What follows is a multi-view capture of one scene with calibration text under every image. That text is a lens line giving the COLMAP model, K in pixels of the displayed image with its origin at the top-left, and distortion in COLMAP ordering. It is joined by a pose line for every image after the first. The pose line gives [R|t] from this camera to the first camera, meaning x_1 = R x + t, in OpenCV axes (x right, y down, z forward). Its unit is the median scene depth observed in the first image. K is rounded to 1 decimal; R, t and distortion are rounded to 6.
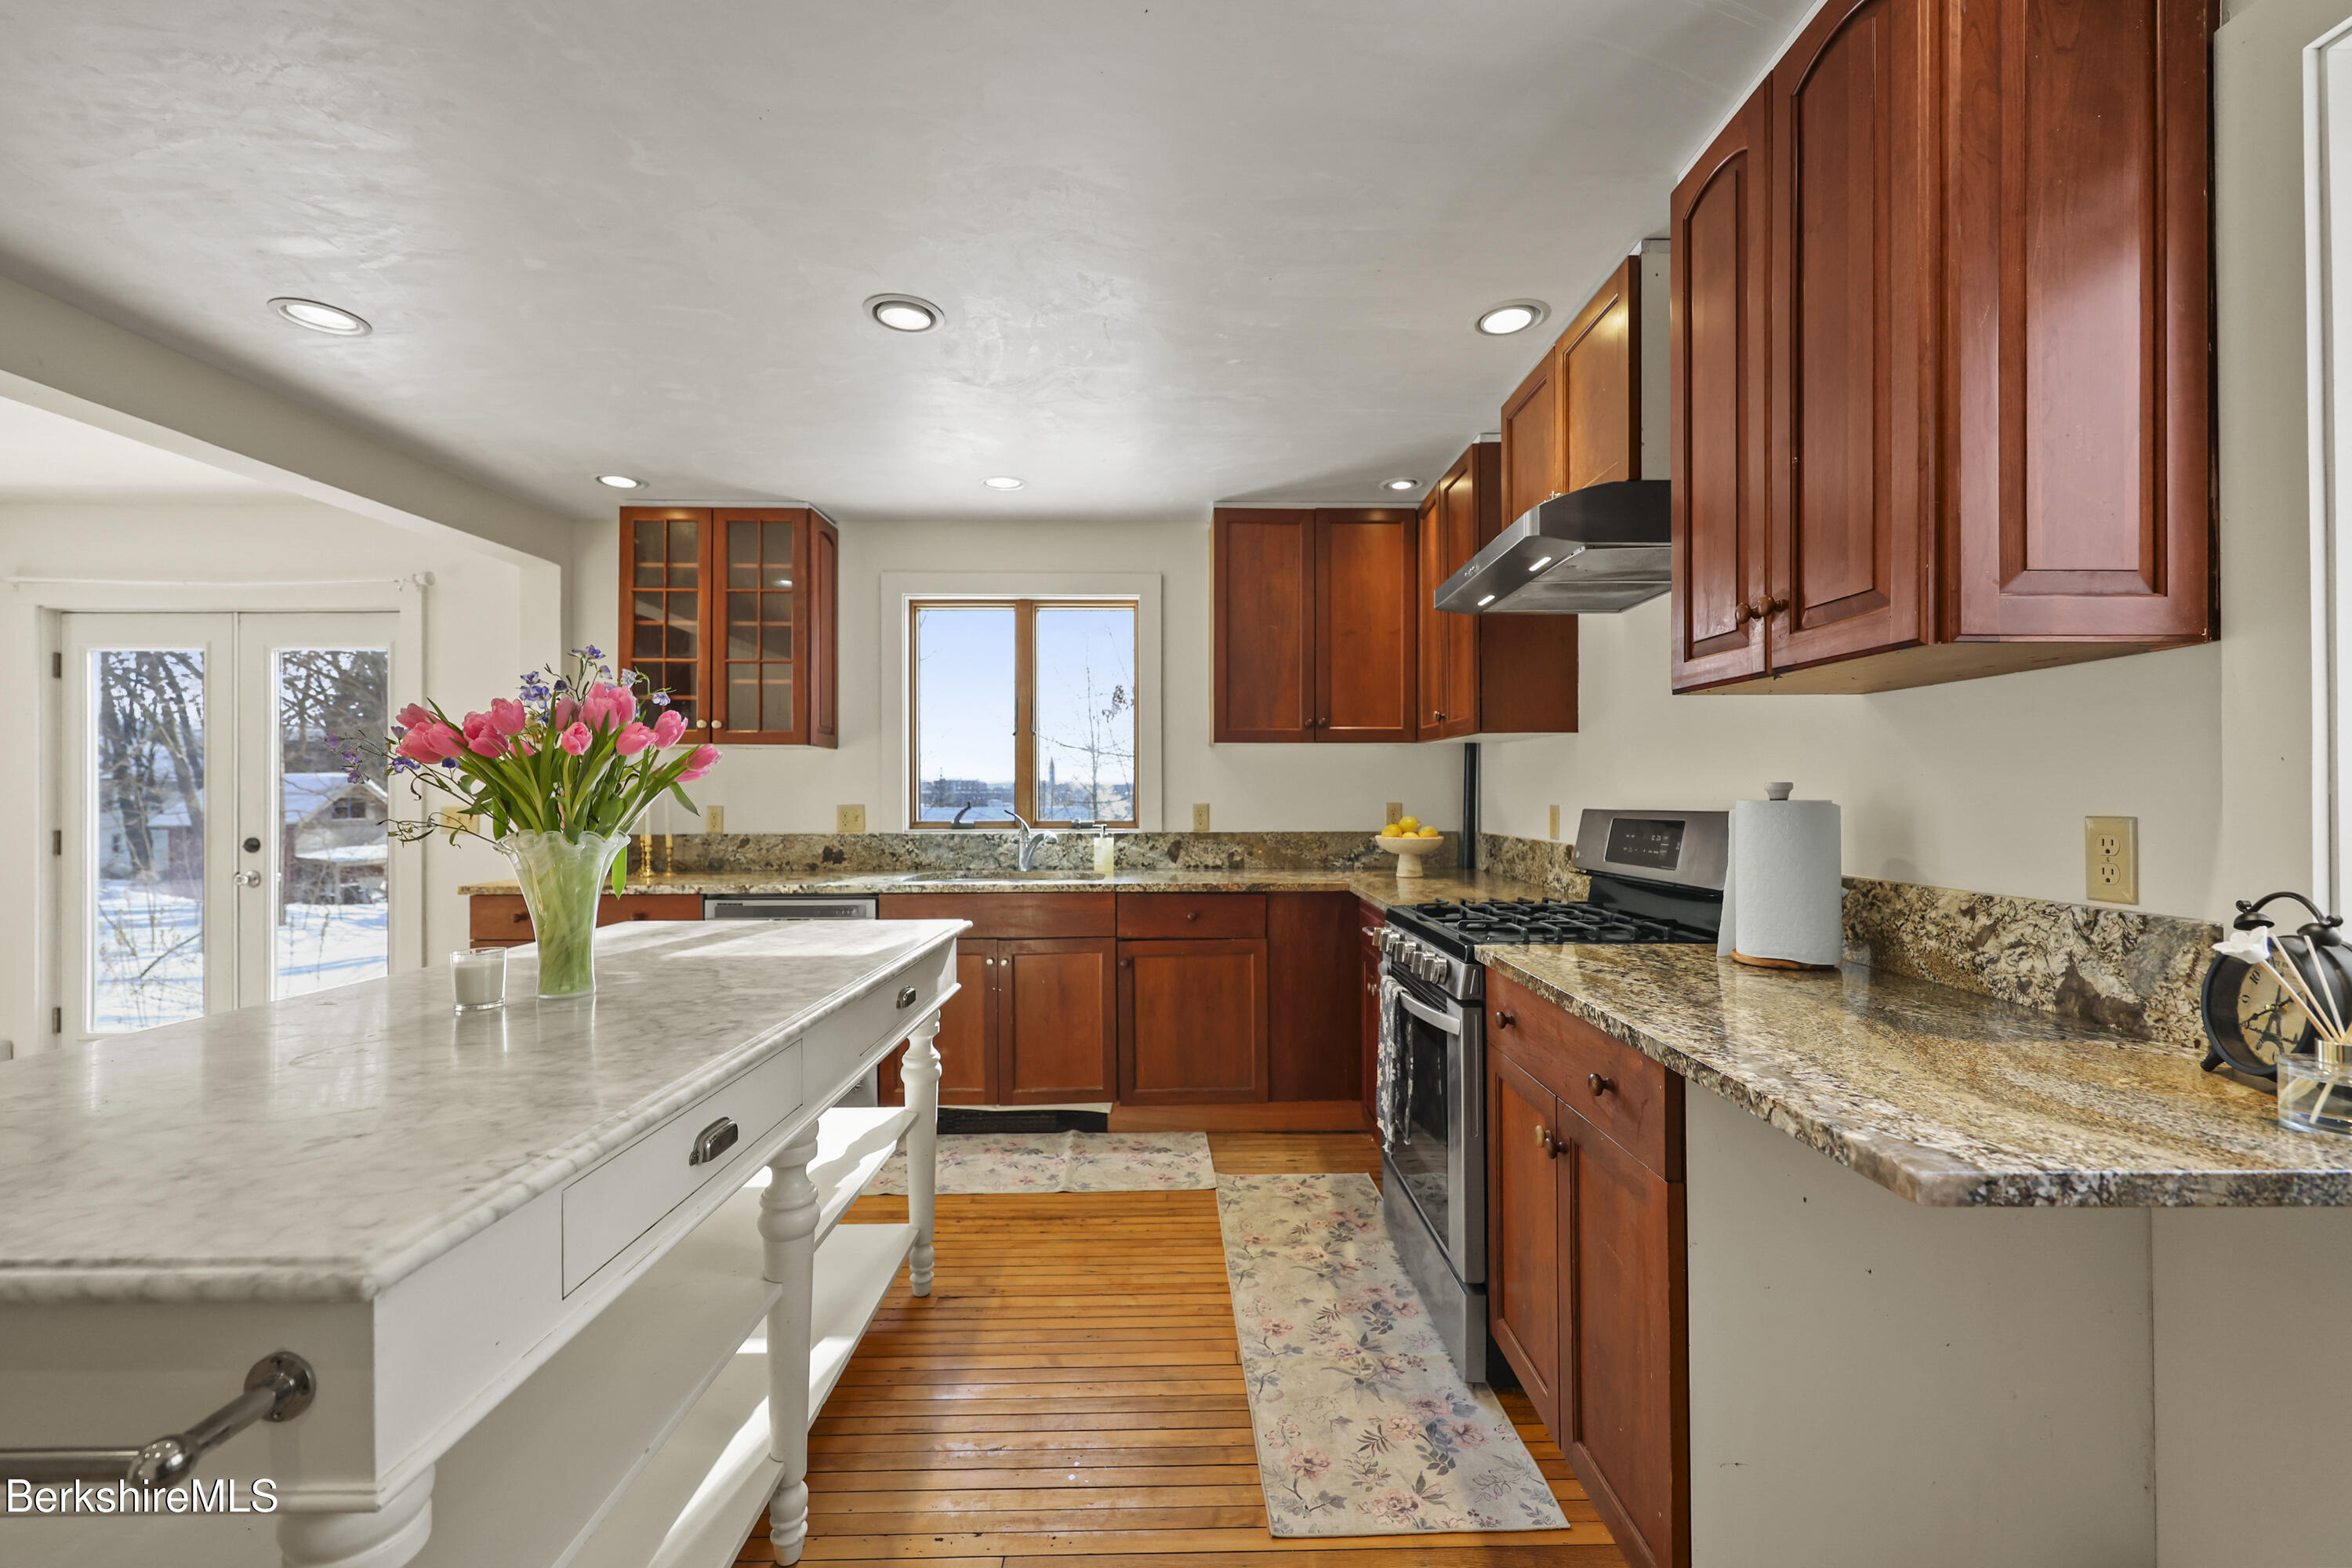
lens RADIAL K [[949.3, 0, 1176.2], [0, 949.3, 790.8], [0, 0, 1]] dist [0.000992, 0.000232]
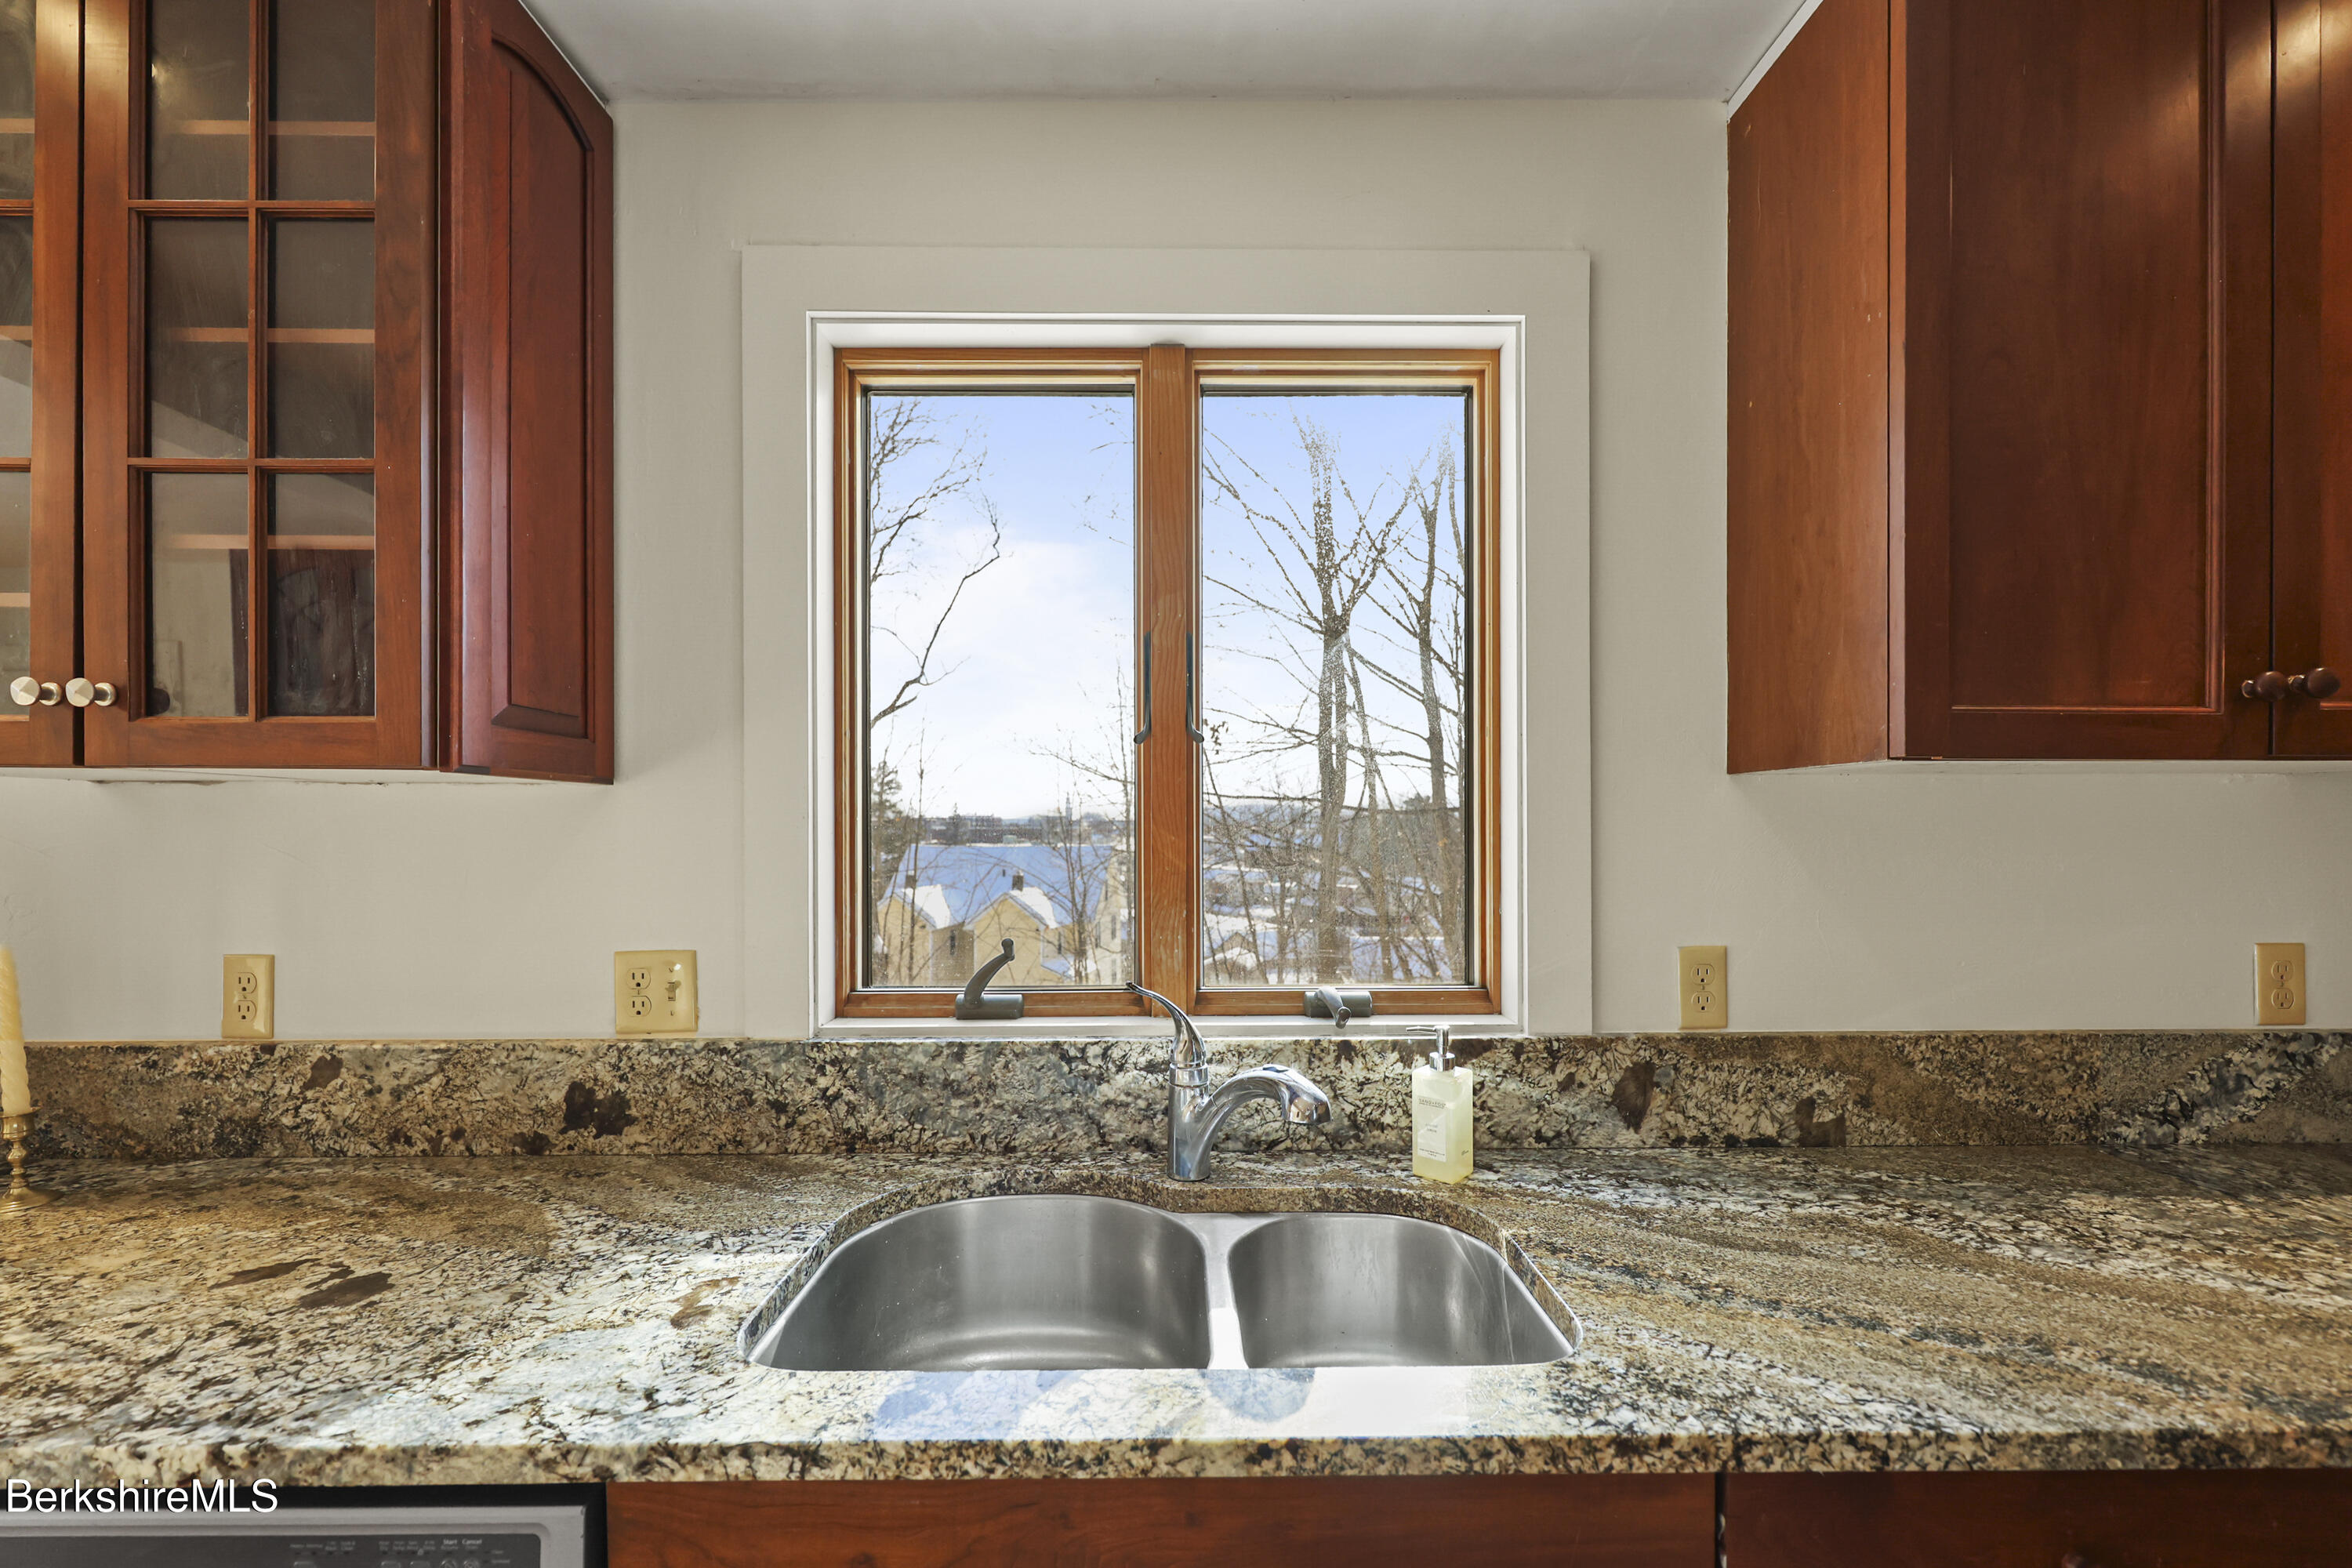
lens RADIAL K [[965.8, 0, 1185.9], [0, 965.8, 825.3], [0, 0, 1]] dist [0.000648, 0.000057]
pose [[0.999959, -0.000628, -0.009088, -0.164941], [0.000633, 1.000000, 0.000615, -0.031882], [0.009088, -0.000620, 0.999959, 0.712206]]
